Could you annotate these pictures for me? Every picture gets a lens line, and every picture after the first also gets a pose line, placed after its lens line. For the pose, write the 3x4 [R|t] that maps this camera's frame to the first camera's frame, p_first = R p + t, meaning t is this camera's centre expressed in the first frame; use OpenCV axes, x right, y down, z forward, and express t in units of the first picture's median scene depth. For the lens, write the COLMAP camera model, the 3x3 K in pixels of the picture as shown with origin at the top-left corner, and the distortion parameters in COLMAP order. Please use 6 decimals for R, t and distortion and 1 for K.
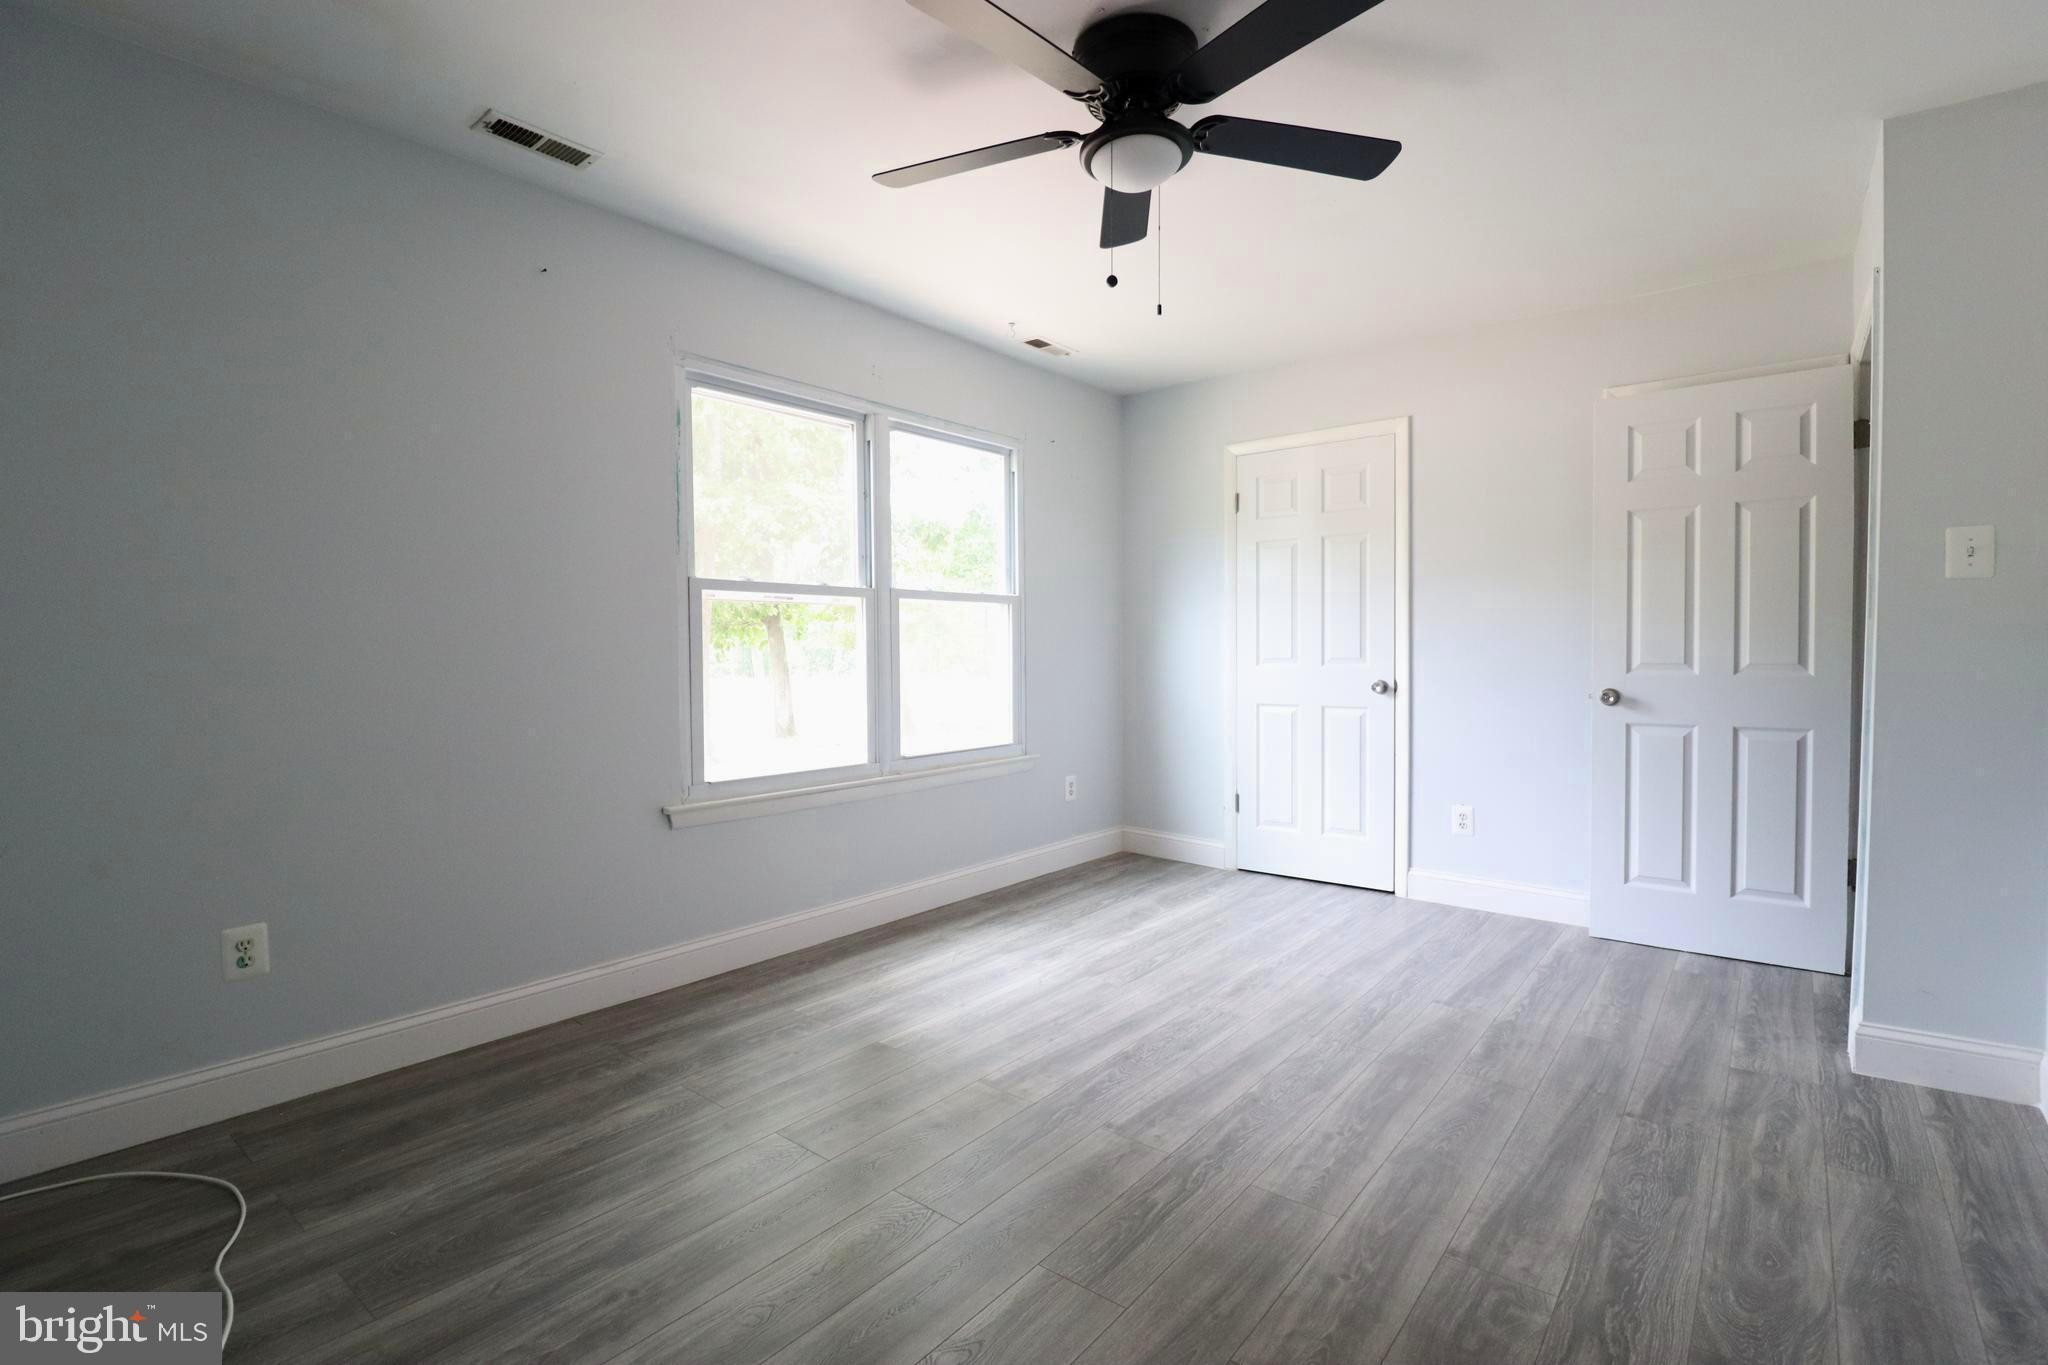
lens RADIAL K [[953.0, 0, 1023.4], [0, 953.0, 675.1], [0, 0, 1]] dist [0.000745, -0.013573]
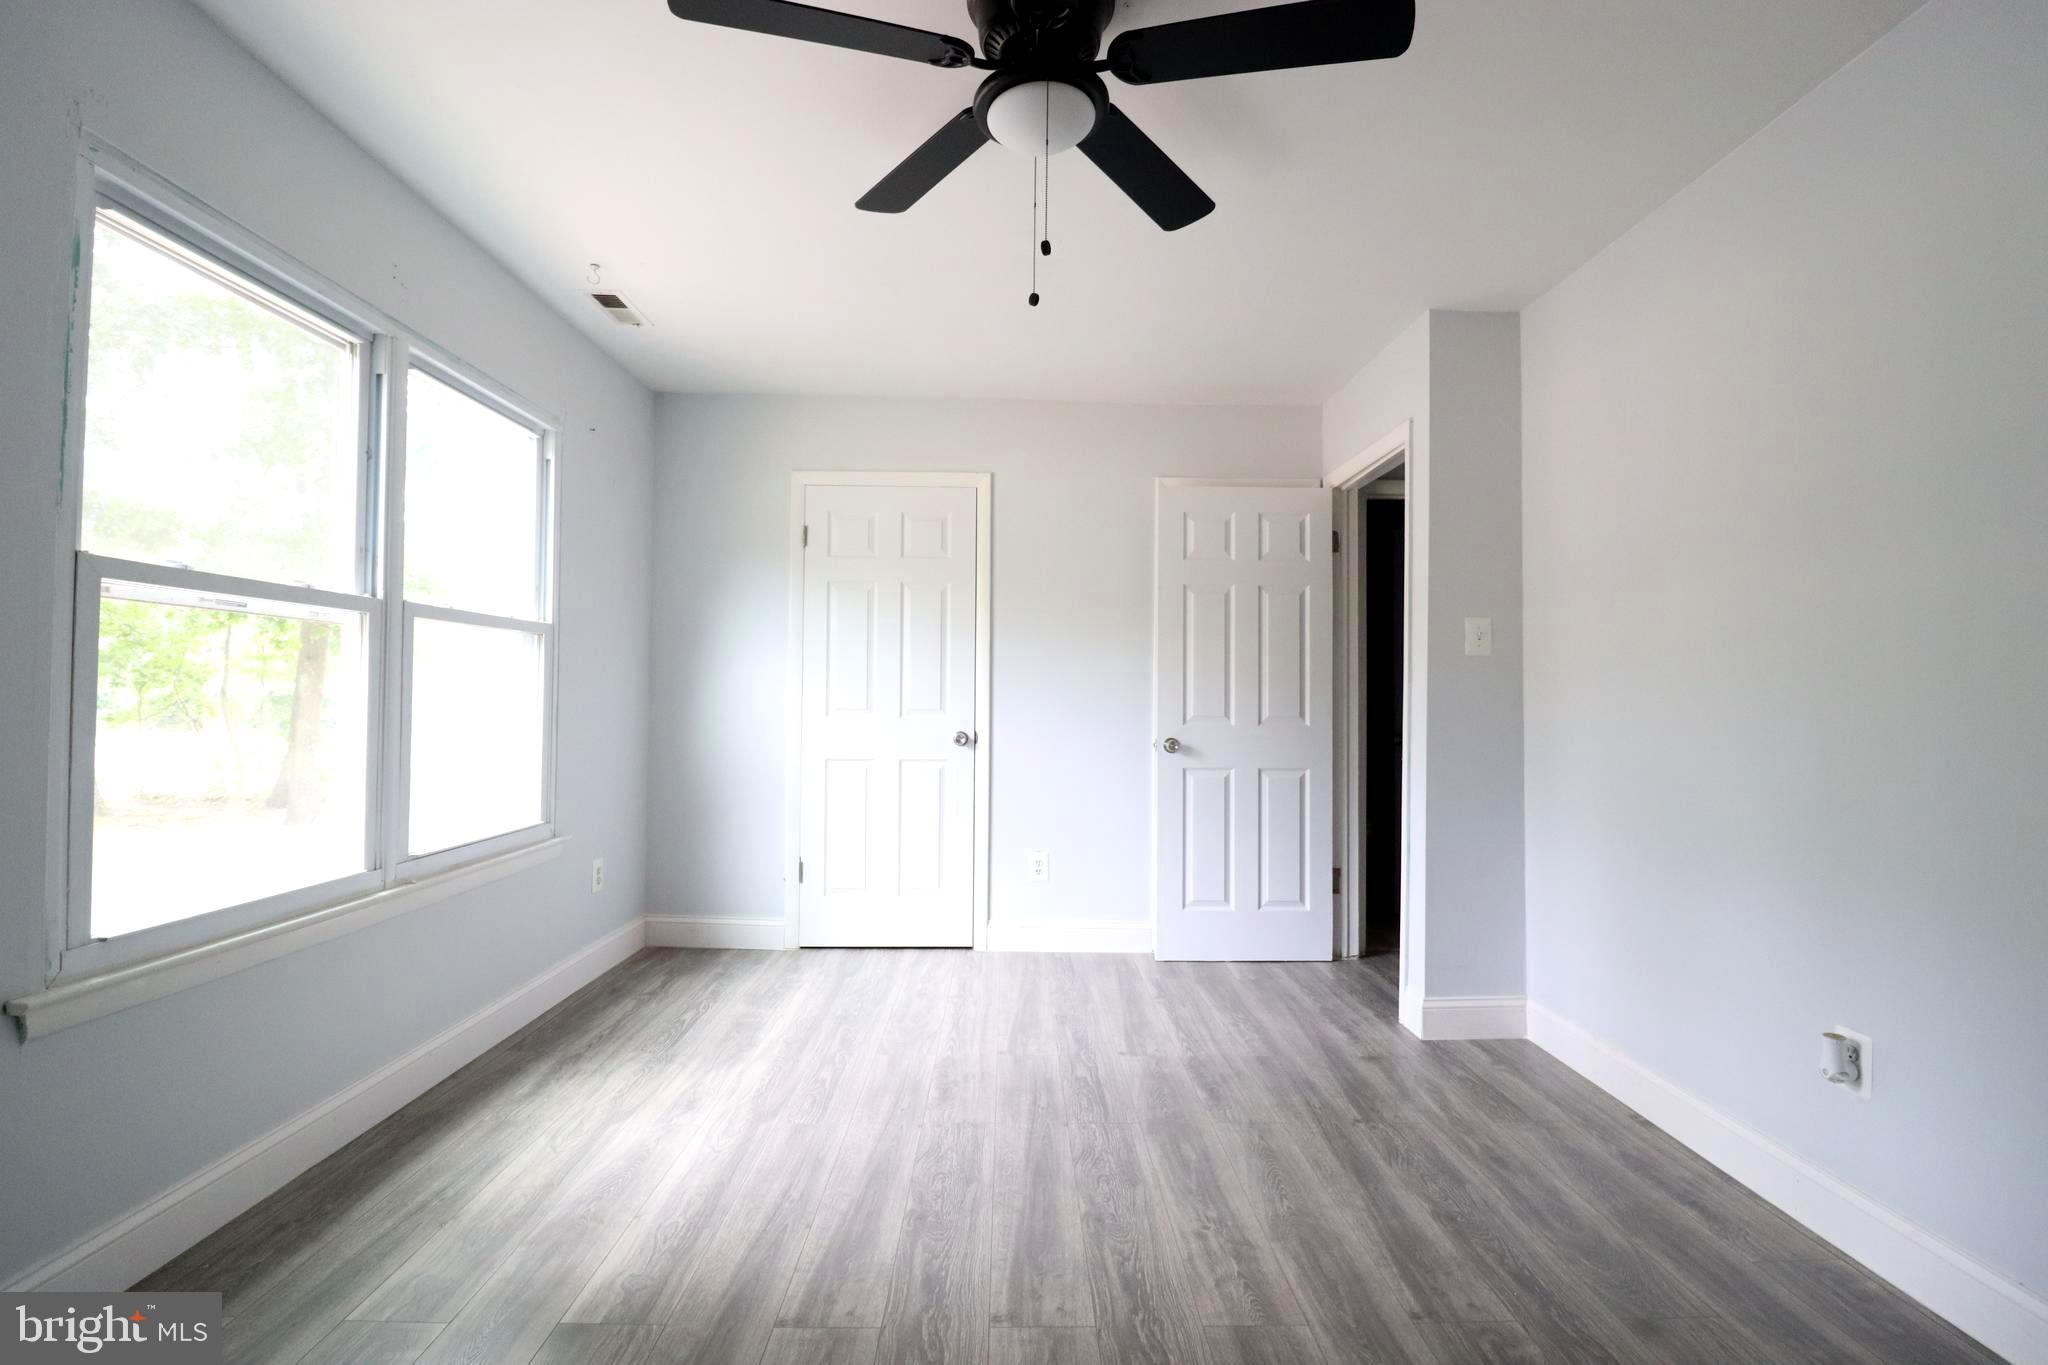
lens RADIAL K [[953.0, 0, 1031.6], [0, 953.0, 677.2], [0, 0, 1]] dist [0.000745, -0.013573]
pose [[0.763253, 0.026596, 0.645552, -0.274707], [0.004799, 0.998891, -0.046827, -0.006686], [-0.646082, 0.038839, 0.762280, 0.258551]]
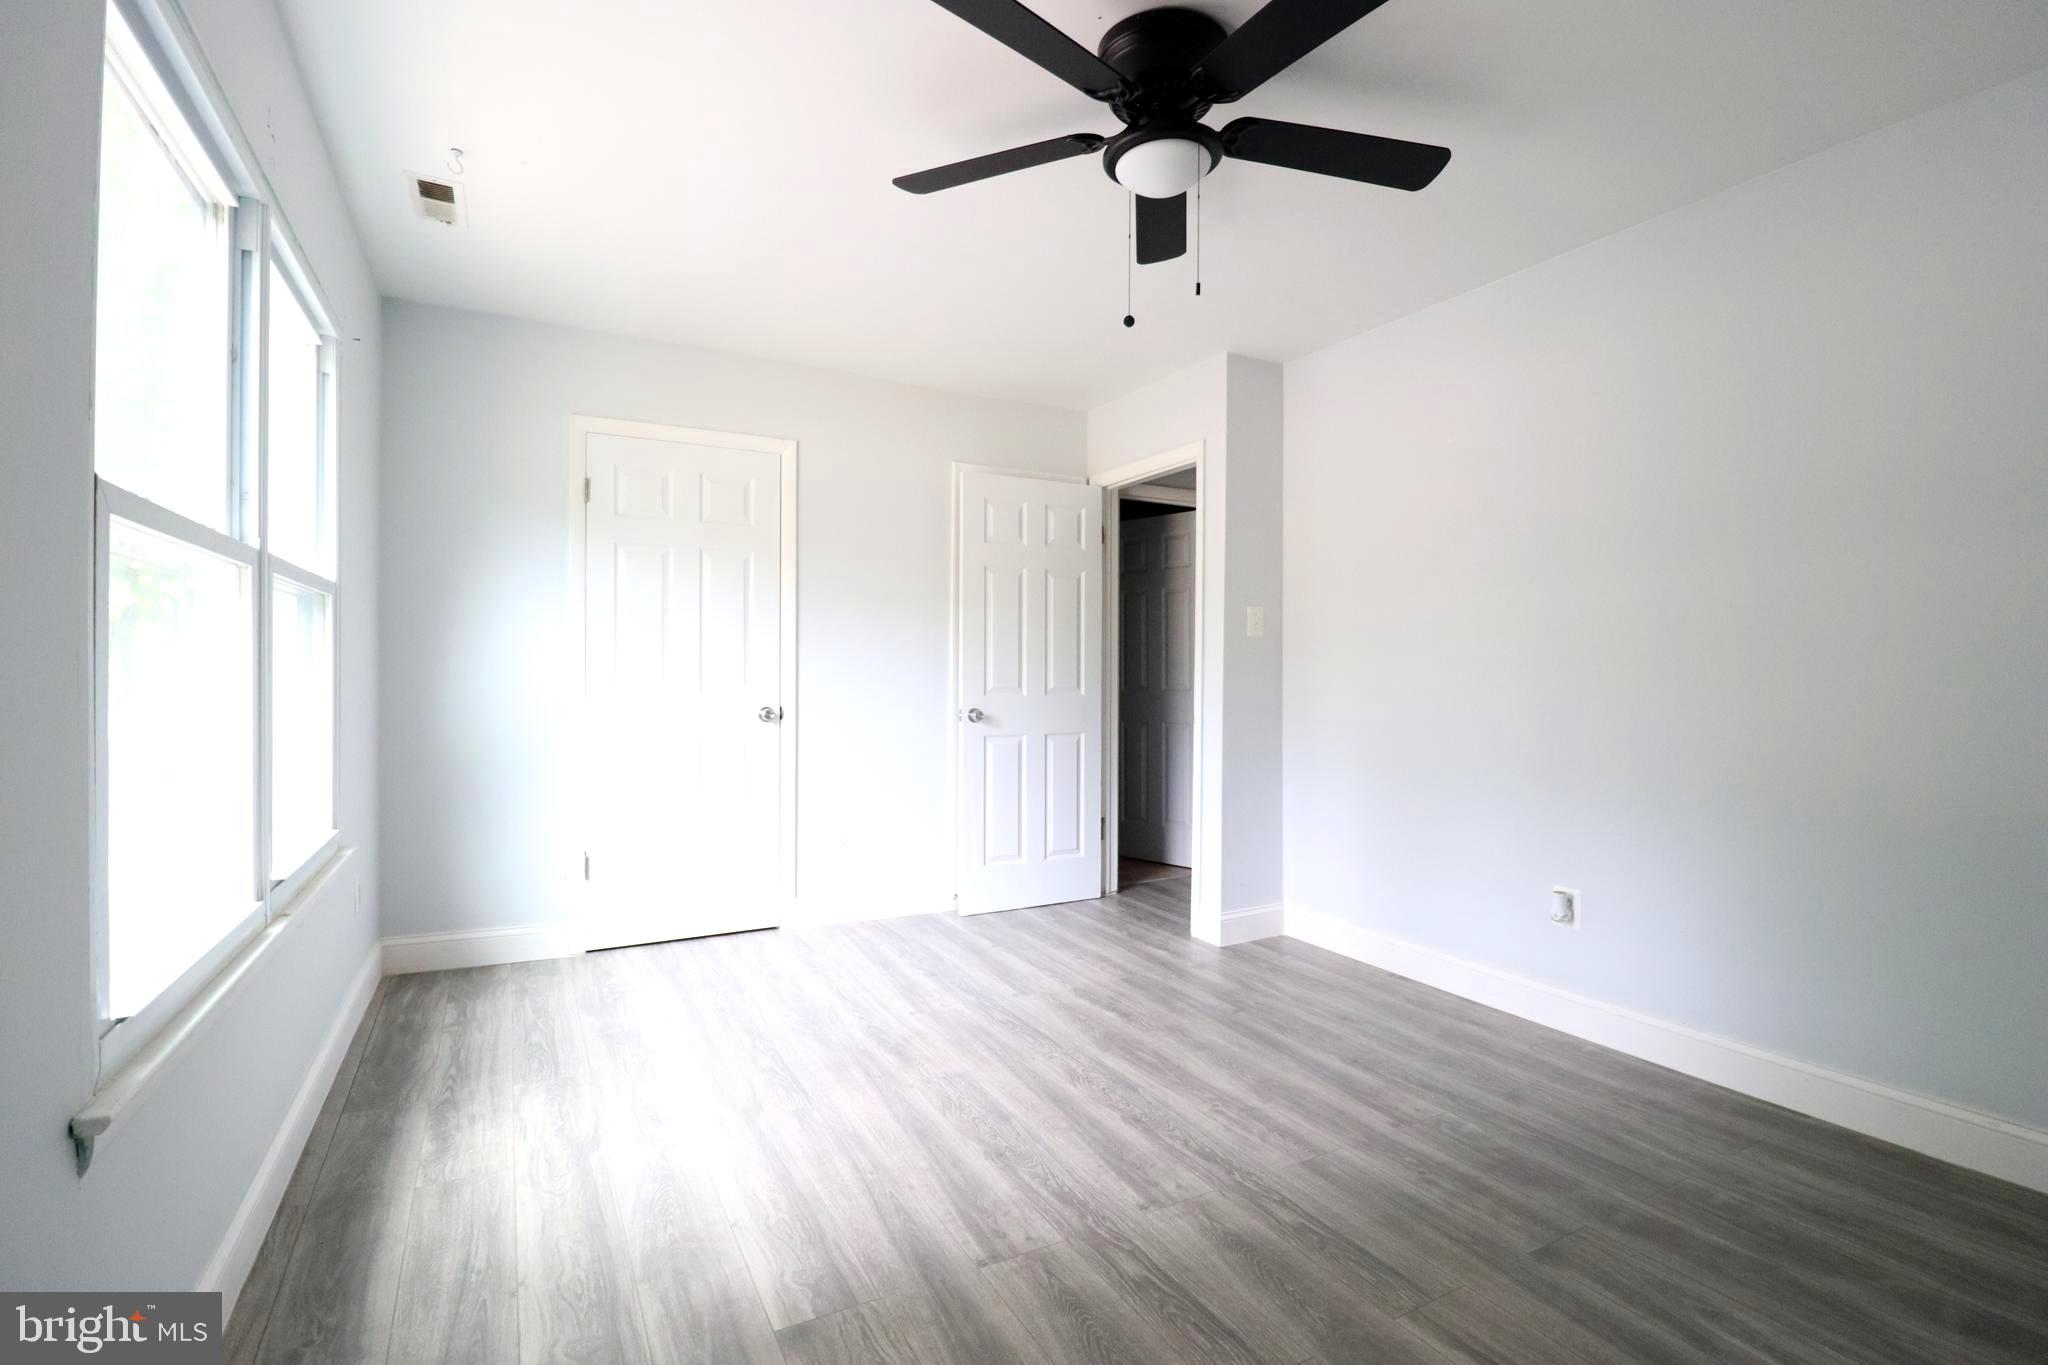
lens RADIAL K [[953.0, 0, 1034.9], [0, 953.0, 677.1], [0, 0, 1]] dist [0.000745, -0.013573]
pose [[0.374489, 0.001751, 0.927230, -0.539185], [0.018701, 0.999781, -0.009441, -0.014552], [-0.927043, 0.020875, 0.374374, 0.514984]]
